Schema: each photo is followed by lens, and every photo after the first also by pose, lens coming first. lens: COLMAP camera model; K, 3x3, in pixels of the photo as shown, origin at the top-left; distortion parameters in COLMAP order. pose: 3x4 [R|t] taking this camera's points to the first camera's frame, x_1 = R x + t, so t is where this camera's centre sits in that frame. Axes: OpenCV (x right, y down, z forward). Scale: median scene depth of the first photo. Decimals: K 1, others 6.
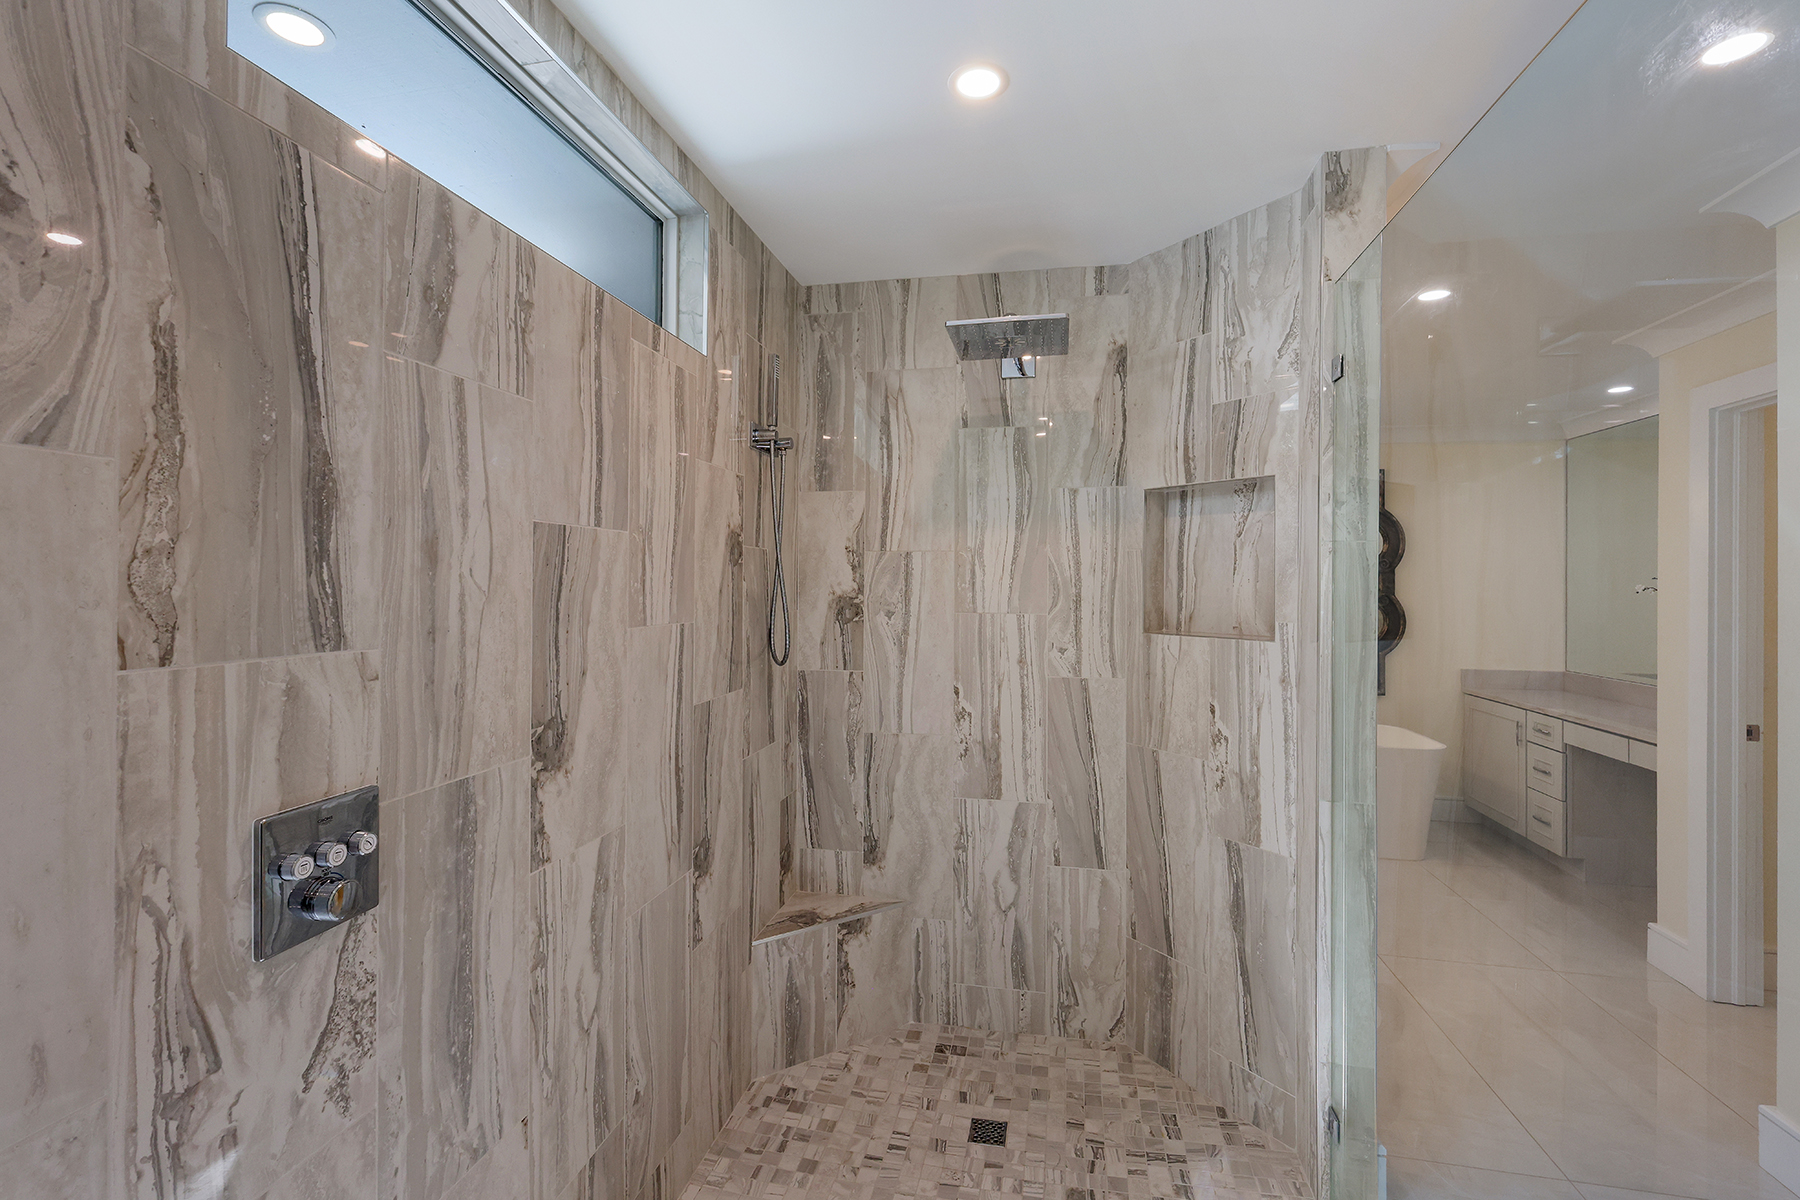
lens RADIAL K [[790.6, 0, 898.3], [0, 790.6, 586.8], [0, 0, 1]] dist [-0.000506, 0.001650]
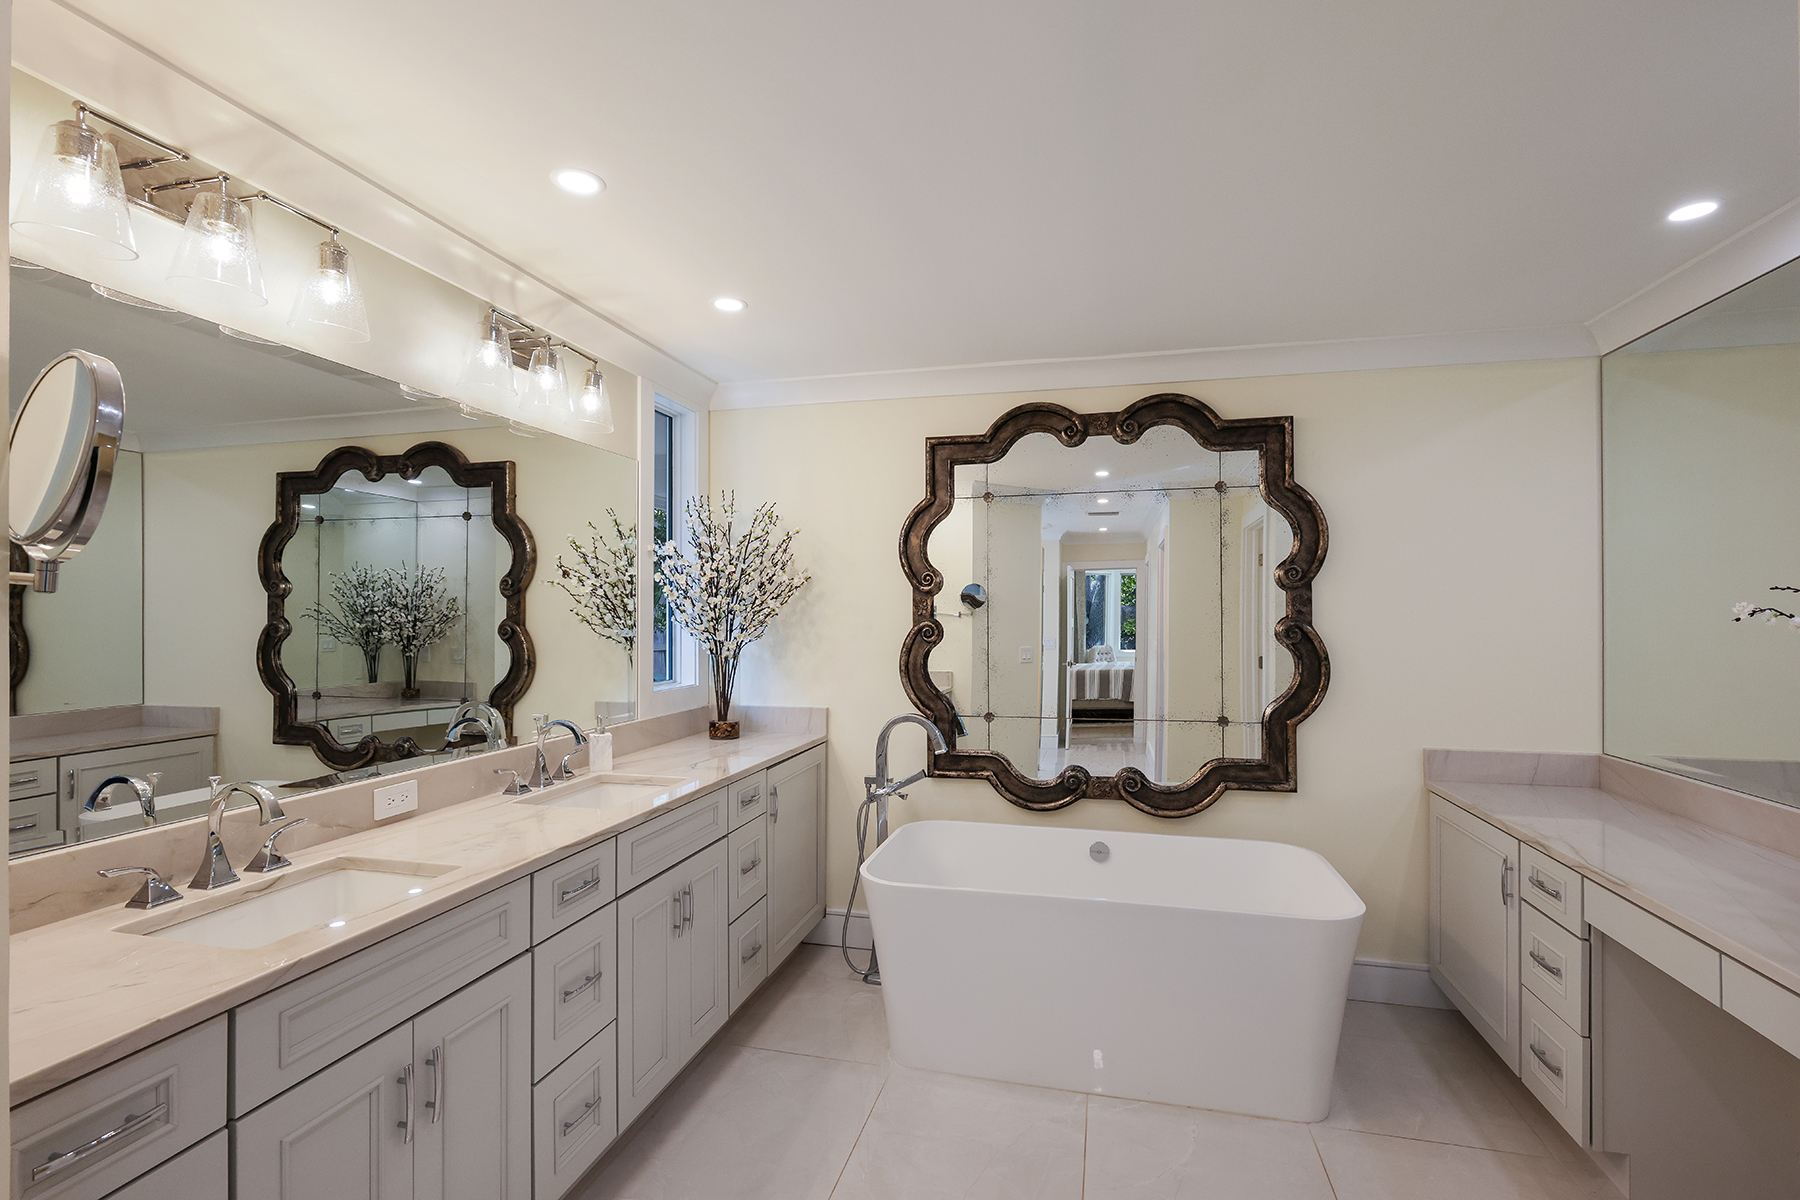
lens RADIAL K [[790.6, 0, 903.4], [0, 790.6, 611.5], [0, 0, 1]] dist [-0.000506, 0.001650]
pose [[0.998219, -0.011309, -0.058567, 0.400592], [0.011036, 0.999927, -0.004982, -0.000117], [0.058619, 0.004326, 0.998271, 0.429238]]
